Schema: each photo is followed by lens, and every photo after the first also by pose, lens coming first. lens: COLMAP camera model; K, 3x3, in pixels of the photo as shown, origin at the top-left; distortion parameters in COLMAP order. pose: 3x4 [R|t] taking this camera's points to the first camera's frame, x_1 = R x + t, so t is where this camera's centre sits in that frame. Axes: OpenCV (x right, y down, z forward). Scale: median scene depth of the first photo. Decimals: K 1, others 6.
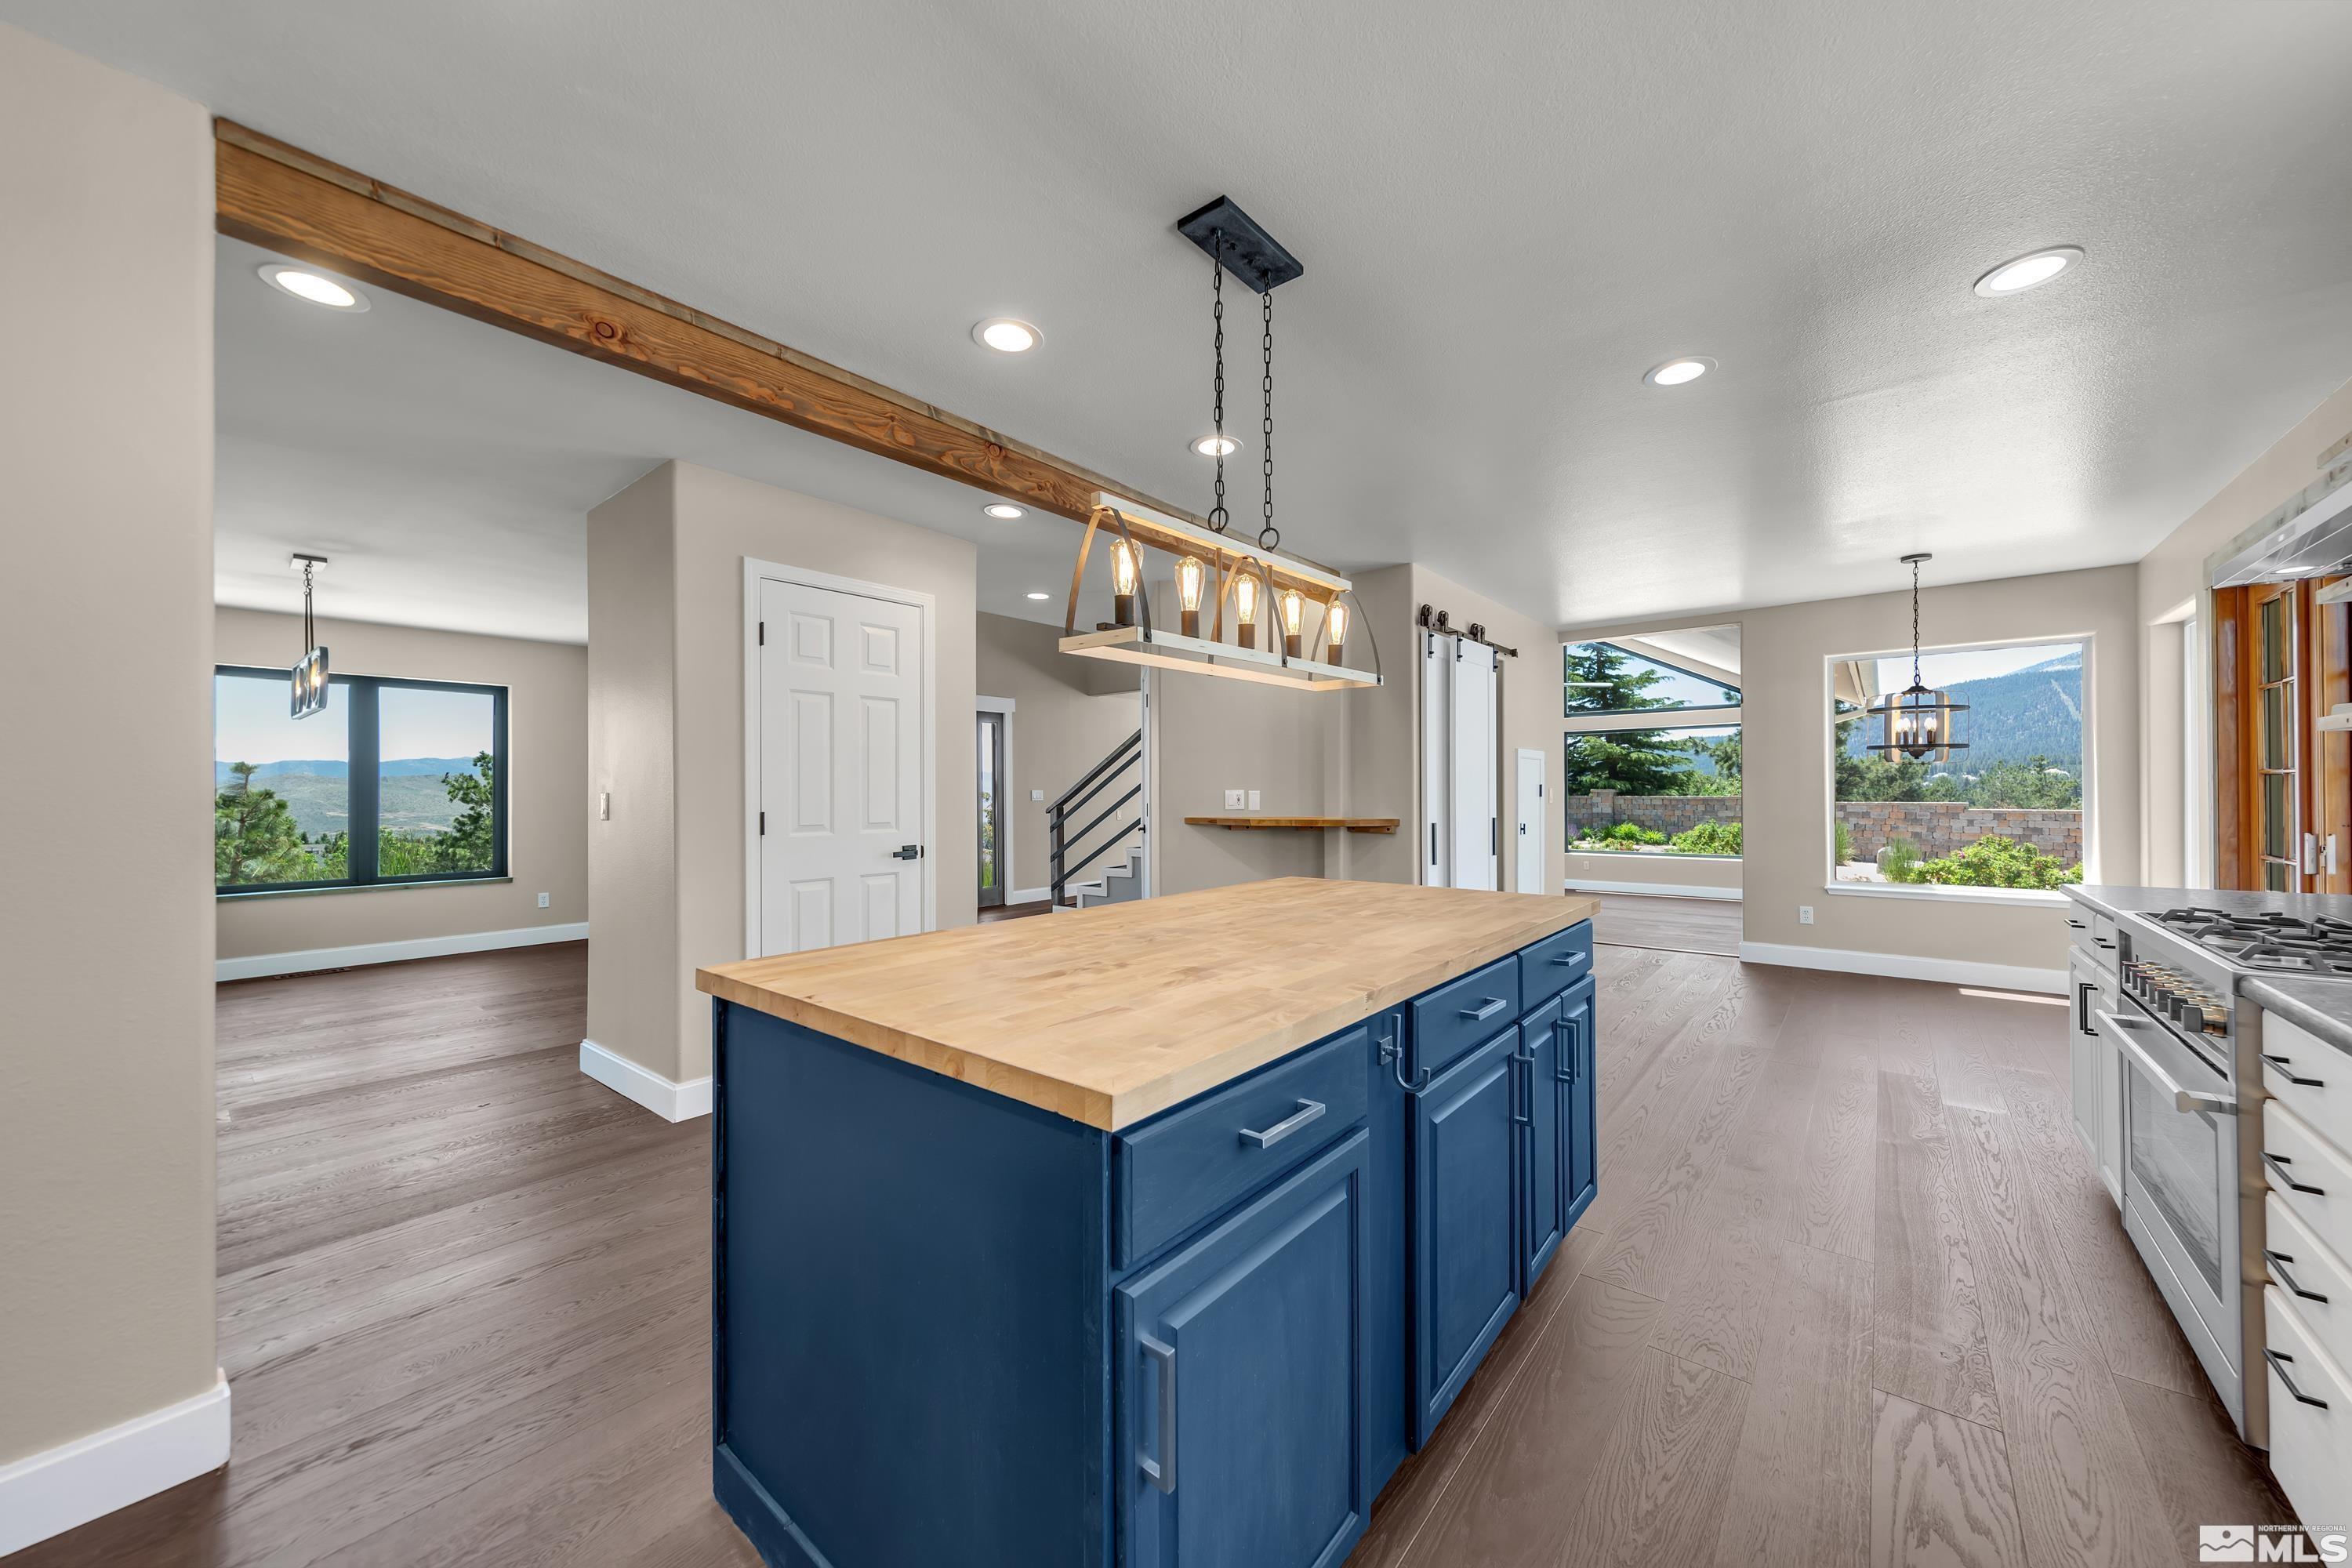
lens RADIAL K [[853.1, 0, 1203.2], [0, 853.1, 786.0], [0, 0, 1]] dist [0.006526, -0.000316]
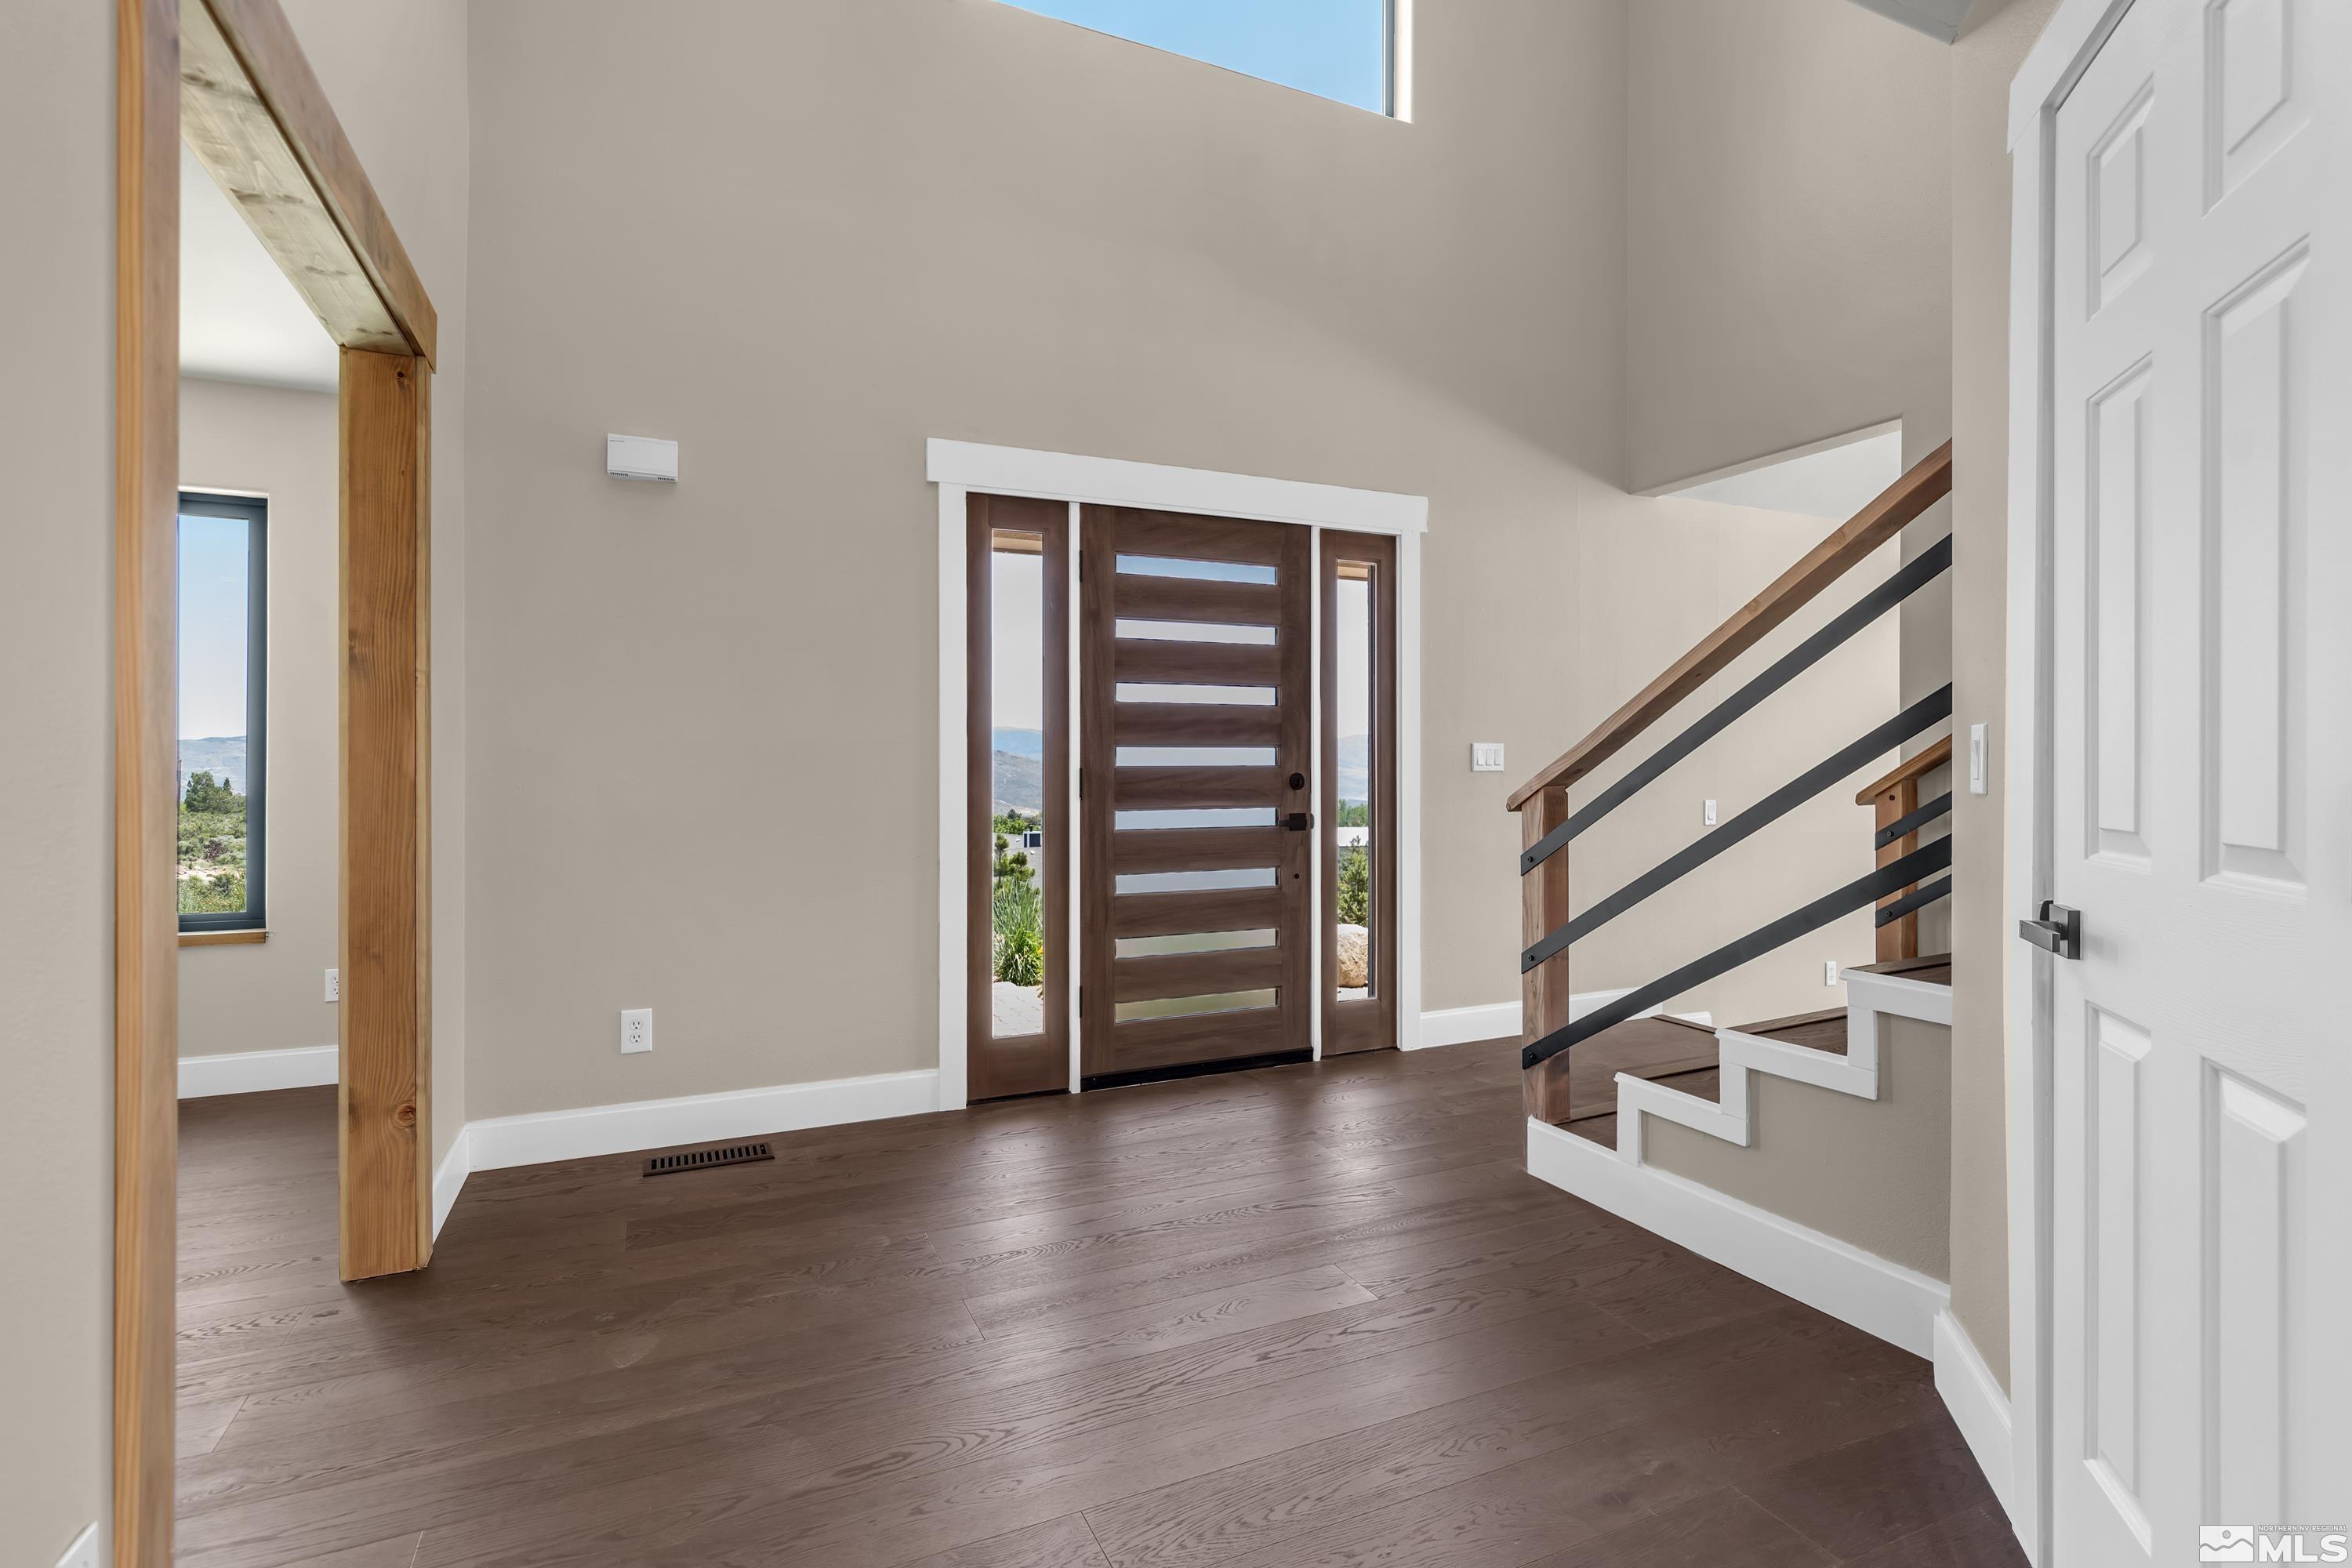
lens RADIAL K [[1143.5, 0, 1170.7], [0, 1143.5, 763.6], [0, 0, 1]] dist [0.005686, 0.000245]
pose [[0.886589, 0.007117, -0.462504, -0.202184], [-0.004288, 0.999965, 0.007166, 0.024390], [0.462539, -0.004370, 0.886588, 1.156457]]
